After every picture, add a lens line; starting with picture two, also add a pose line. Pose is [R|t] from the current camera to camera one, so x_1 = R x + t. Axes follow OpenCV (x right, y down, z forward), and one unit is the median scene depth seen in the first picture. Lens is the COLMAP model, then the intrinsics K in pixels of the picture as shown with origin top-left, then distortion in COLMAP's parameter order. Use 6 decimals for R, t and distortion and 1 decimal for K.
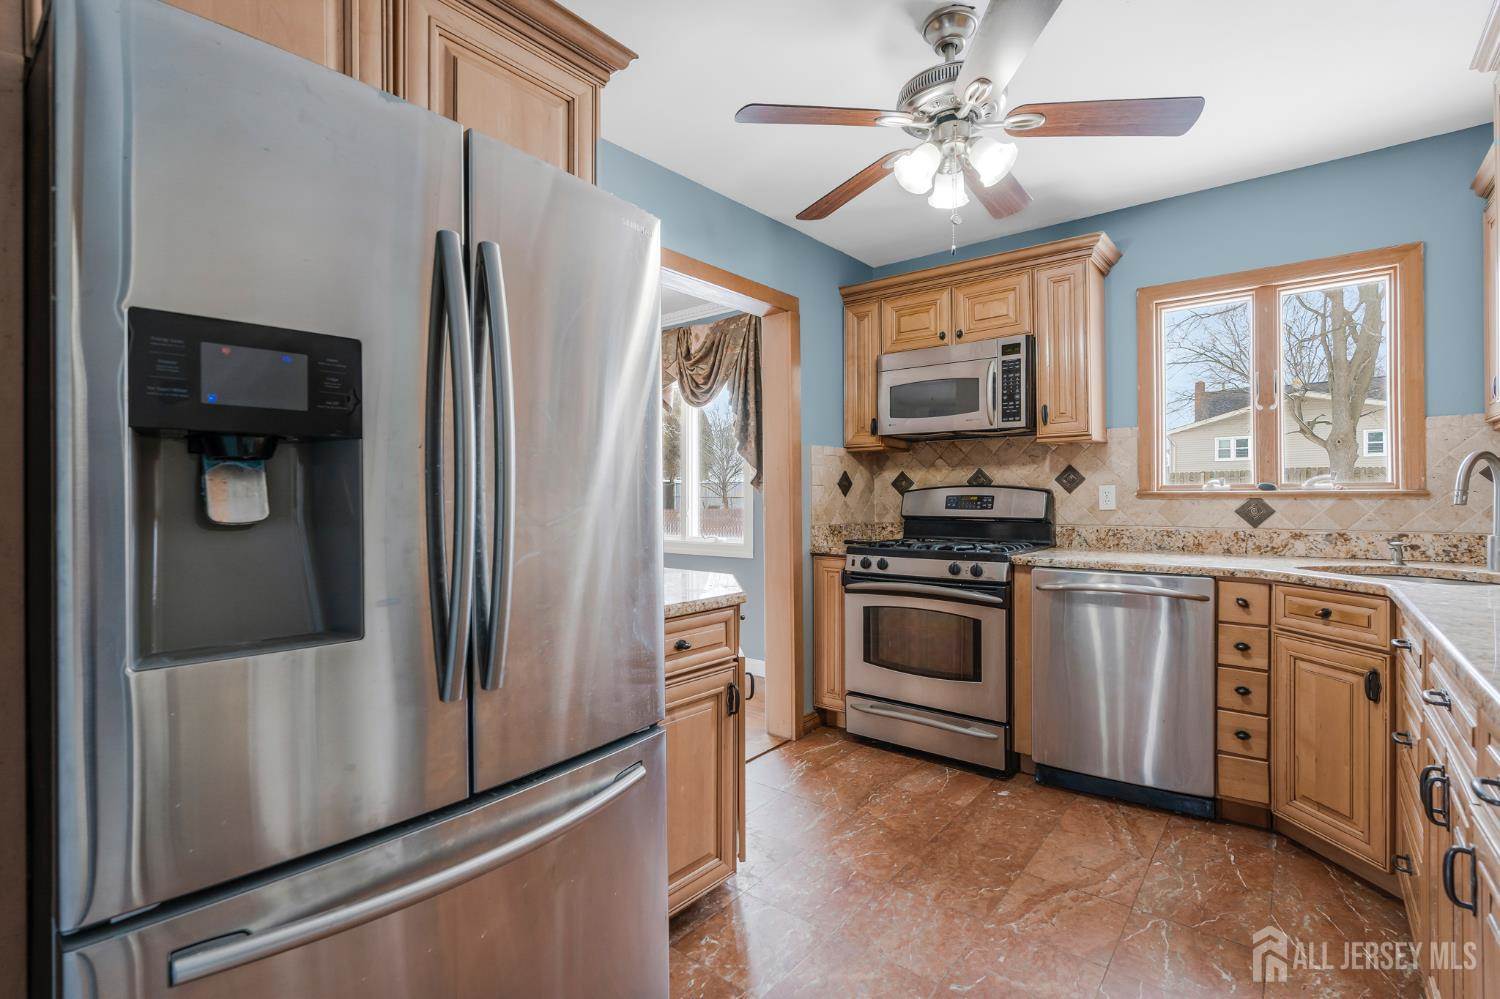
lens RADIAL K [[693.5, 0, 759.4], [0, 693.5, 489.7], [0, 0, 1]] dist [-0.003734, -0.000482]
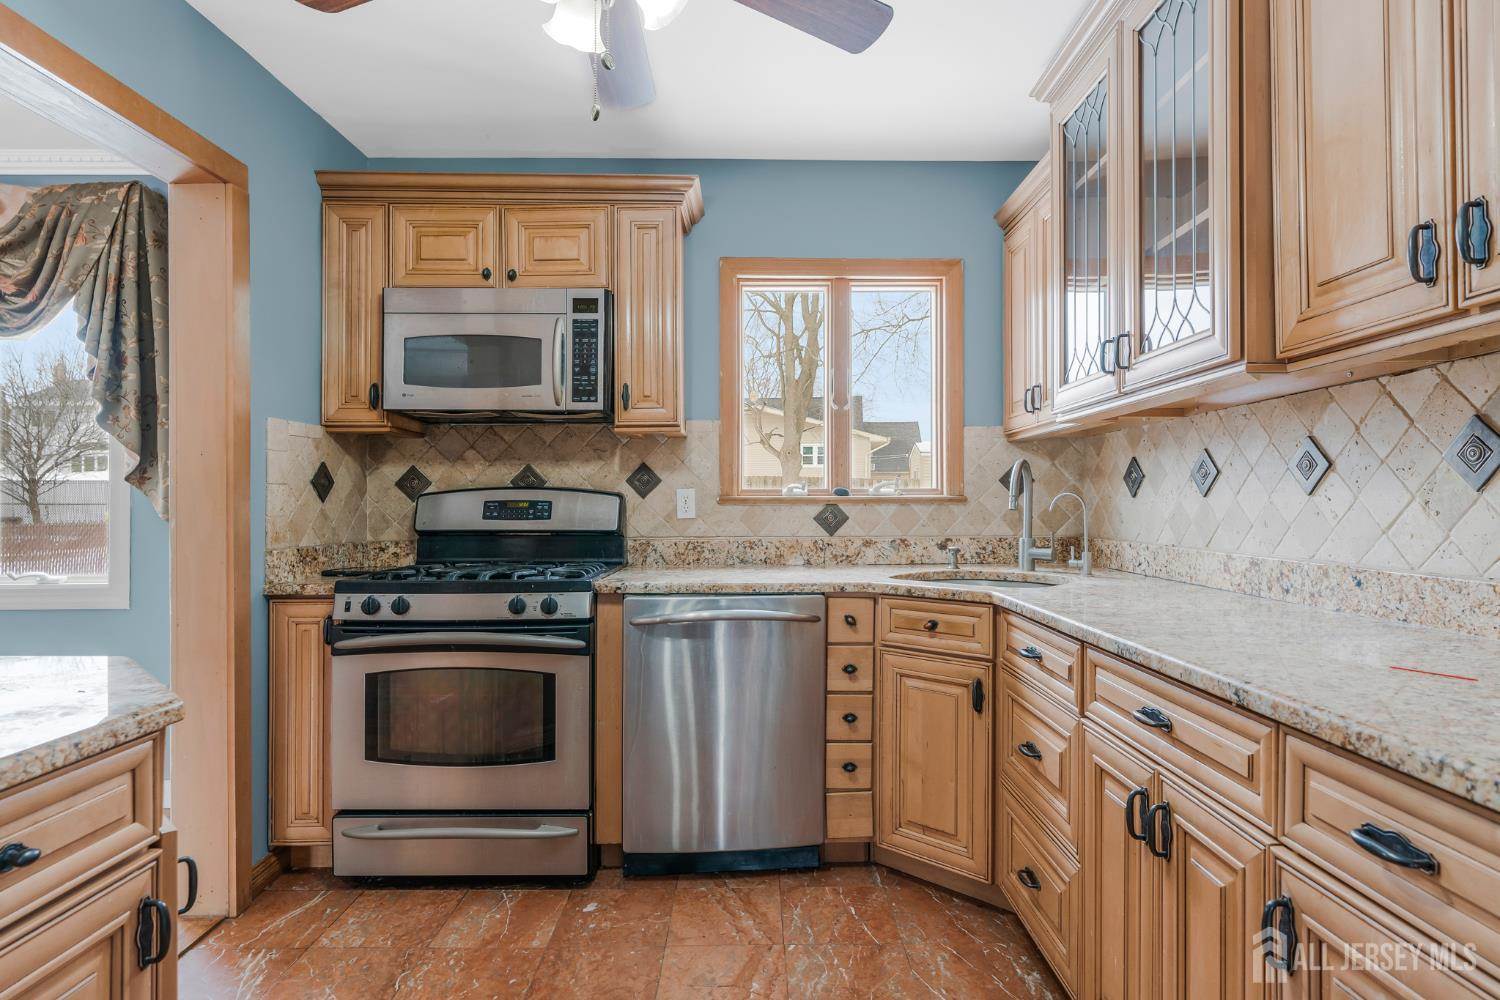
lens RADIAL K [[803.8, 0, 764.1], [0, 803.8, 499.7], [0, 0, 1]] dist [-0.007968, 0.002346]
pose [[0.768812, 0.002379, 0.639471, -0.043456], [-0.005892, 0.999977, 0.003364, 0.003252], [-0.639448, -0.006353, 0.768808, 0.209113]]
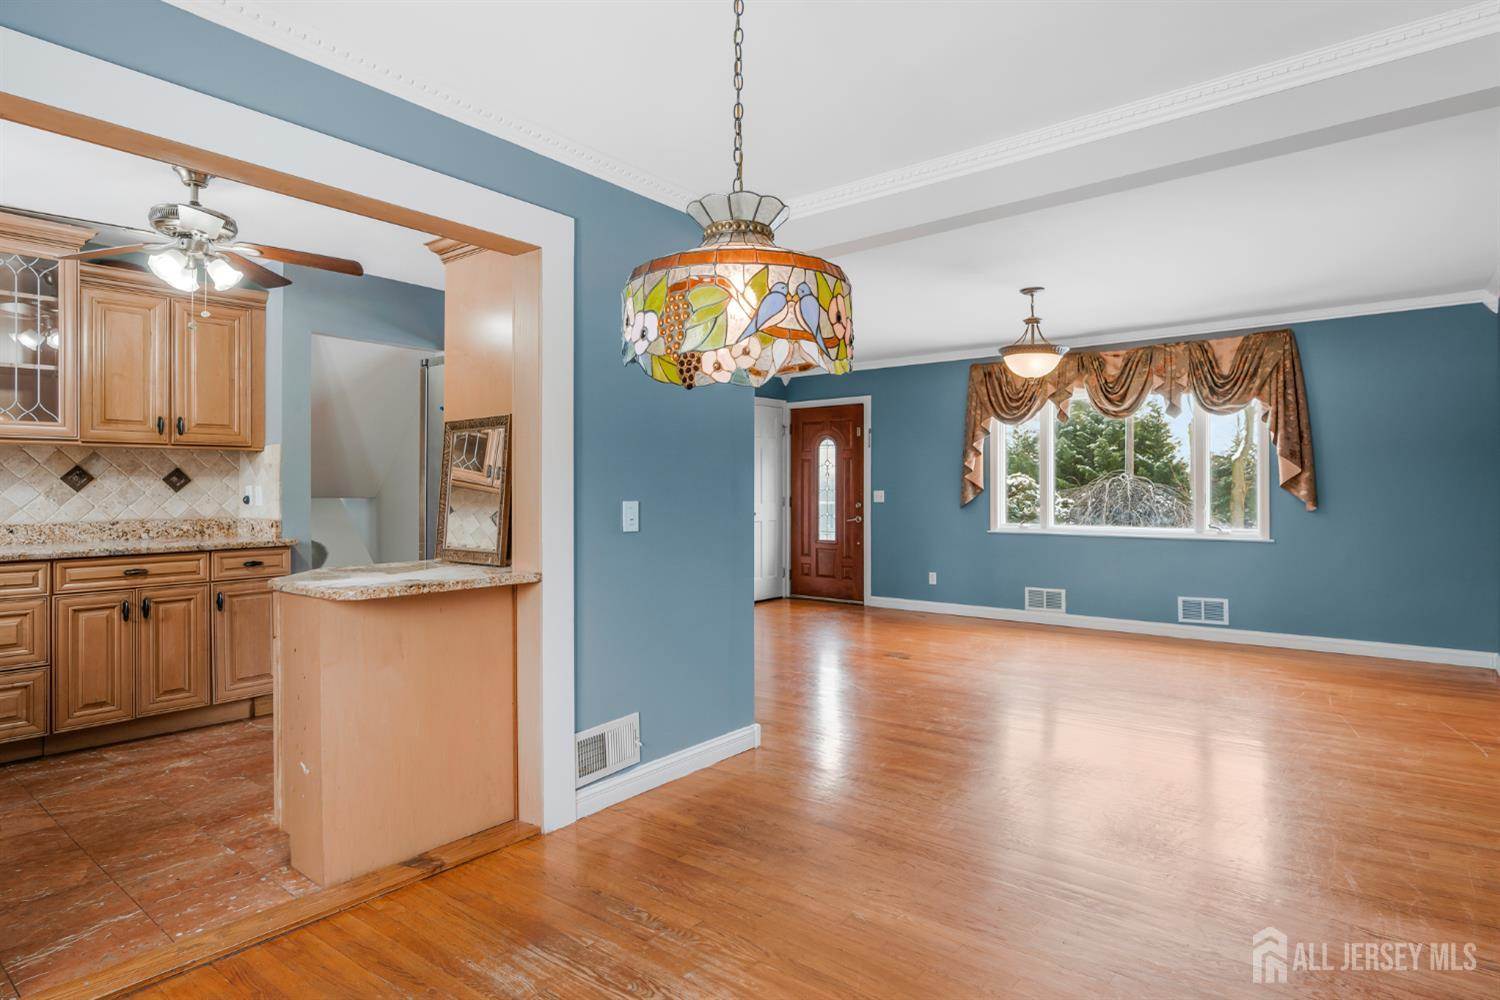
lens RADIAL K [[738.7, 0, 733.1], [0, 738.7, 495.3], [0, 0, 1]] dist [-0.000440, 0.000363]
pose [[-0.999855, 0.004589, -0.016372, -0.484243], [0.004512, 0.999978, 0.004782, 0.002279], [0.016393, 0.004707, -0.999855, 1.501324]]
